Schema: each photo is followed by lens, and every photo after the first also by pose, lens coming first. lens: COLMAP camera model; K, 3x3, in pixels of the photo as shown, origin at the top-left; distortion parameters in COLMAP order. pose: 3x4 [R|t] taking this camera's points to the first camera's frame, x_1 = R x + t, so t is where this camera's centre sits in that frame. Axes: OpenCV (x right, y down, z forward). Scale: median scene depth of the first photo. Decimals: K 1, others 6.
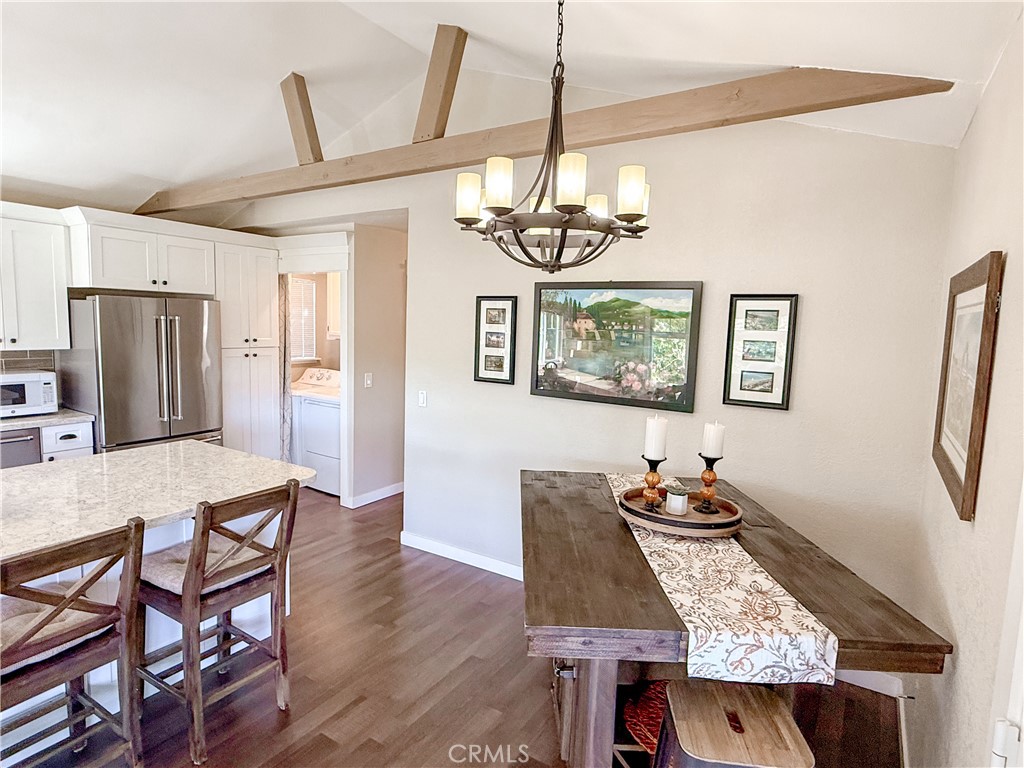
lens RADIAL K [[567.4, 0, 512.0], [0, 567.4, 384.0], [0, 0, 1]] dist [-0.005640, -0.000514]
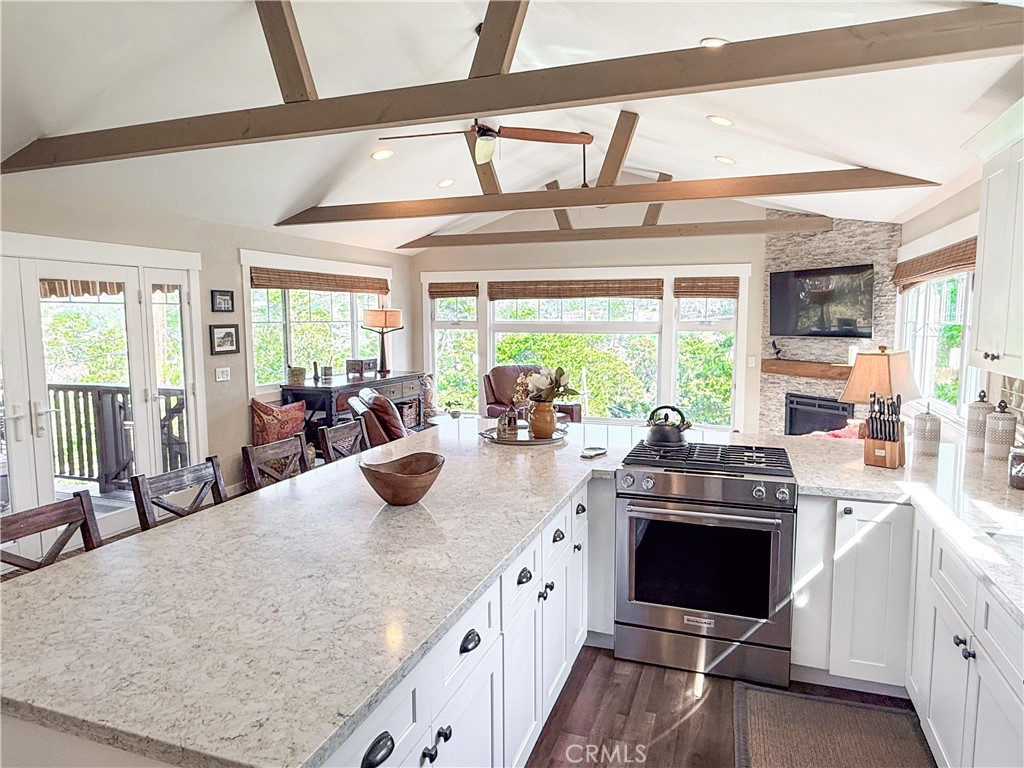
lens RADIAL K [[636.7, 0, 512.0], [0, 636.7, 384.0], [0, 0, 1]] dist [0.002085, 0.000574]
pose [[-0.974530, -0.001974, -0.224249, -0.780247], [-0.047996, 0.978627, 0.199962, -0.178454], [0.219061, 0.205632, -0.953797, 1.644945]]
